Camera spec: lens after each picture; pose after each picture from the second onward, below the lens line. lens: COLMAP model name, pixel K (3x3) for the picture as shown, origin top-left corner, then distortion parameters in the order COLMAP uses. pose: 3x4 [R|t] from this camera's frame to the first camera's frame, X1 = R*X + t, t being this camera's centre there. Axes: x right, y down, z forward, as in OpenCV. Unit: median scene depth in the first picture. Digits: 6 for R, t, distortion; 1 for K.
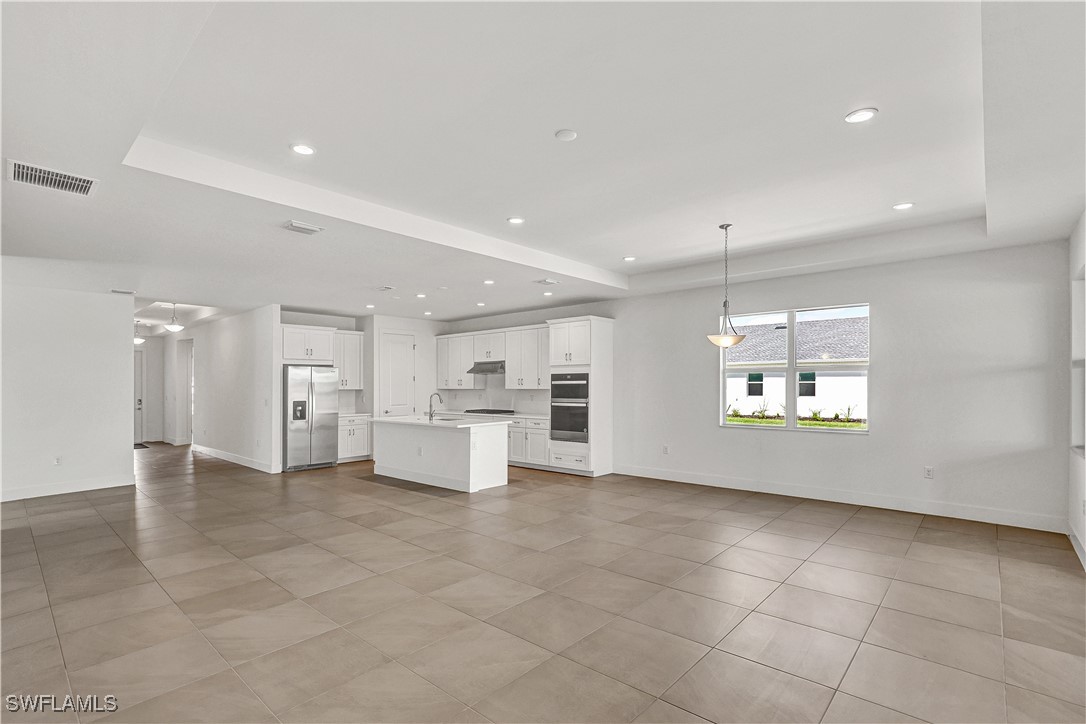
lens RADIAL K [[507.8, 0, 545.2], [0, 507.8, 385.4], [0, 0, 1]] dist [0.000007, -0.000052]
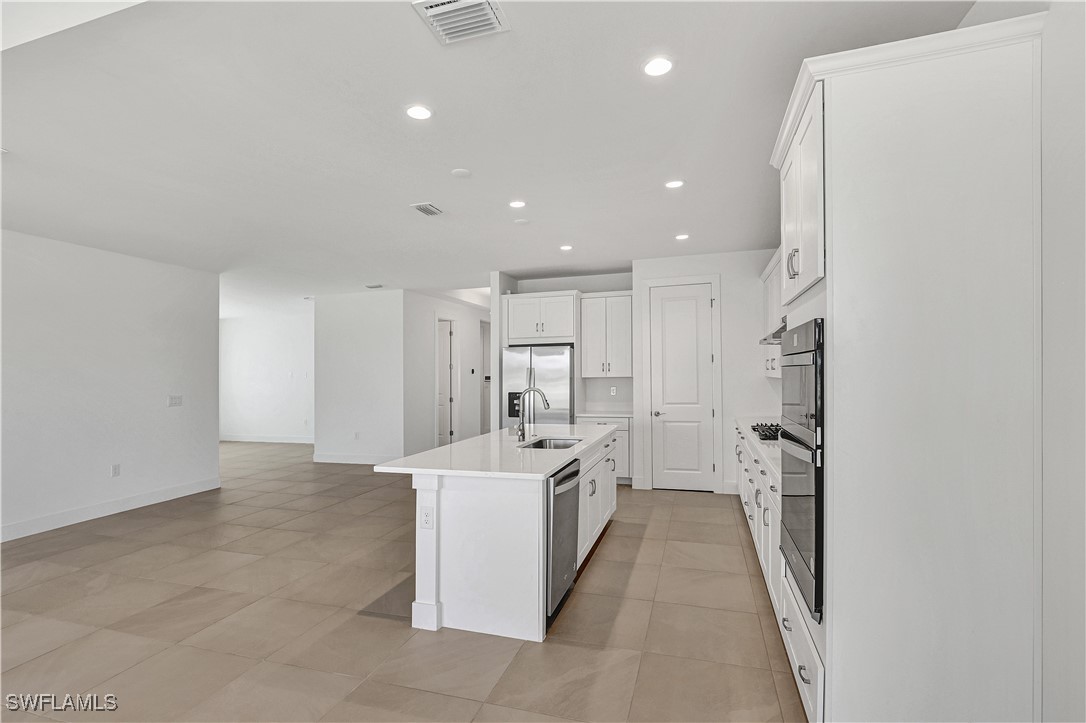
lens RADIAL K [[498.5, 0, 528.7], [0, 498.5, 371.1], [0, 0, 1]] dist [-0.032838, -0.000257]
pose [[0.411323, -0.001814, -0.911488, 0.224880], [0.012478, 0.999916, 0.003641, -0.004479], [0.911404, -0.012871, 0.411311, 0.761749]]
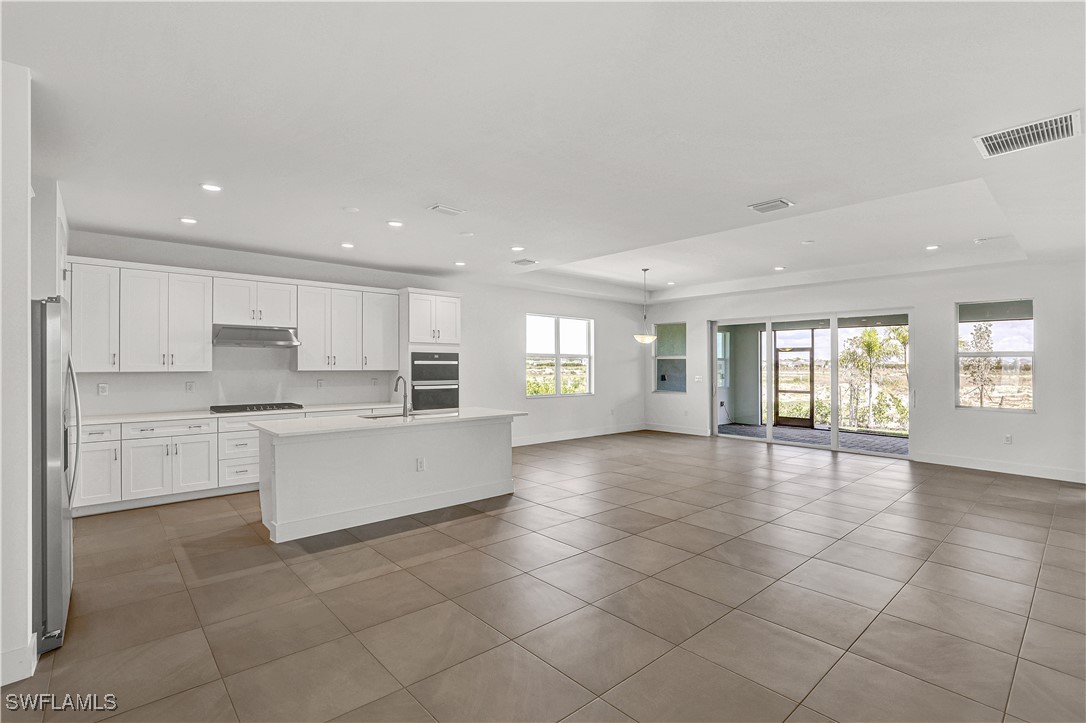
lens RADIAL K [[498.5, 0, 528.7], [0, 498.5, 371.1], [0, 0, 1]] dist [-0.032838, -0.000257]
pose [[0.132240, -0.002892, 0.991214, -0.802146], [-0.000745, 0.999995, 0.003017, 0.006174], [-0.991217, -0.001137, 0.132237, 0.724364]]
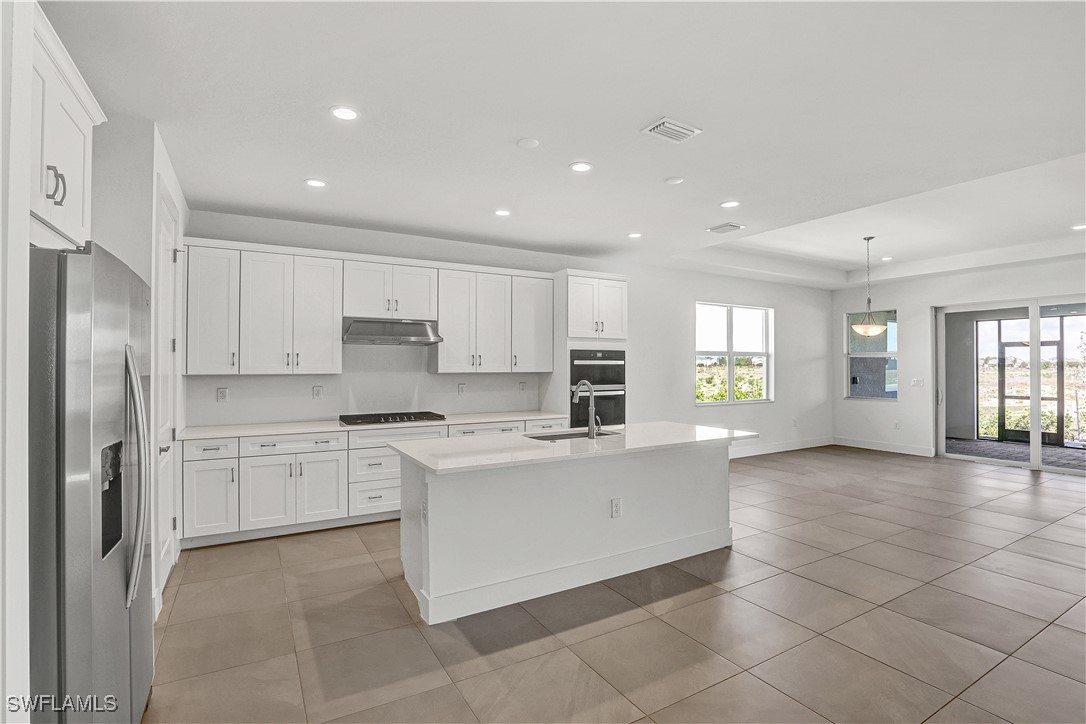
lens RADIAL K [[511.3, 0, 543.0], [0, 511.3, 362.0], [0, 0, 1]] dist [-0.026749, -0.000144]
pose [[0.316364, 0.013108, 0.948547, -0.661823], [-0.000121, 0.999905, -0.013777, 0.003347], [-0.948638, 0.004244, 0.316335, 0.849456]]
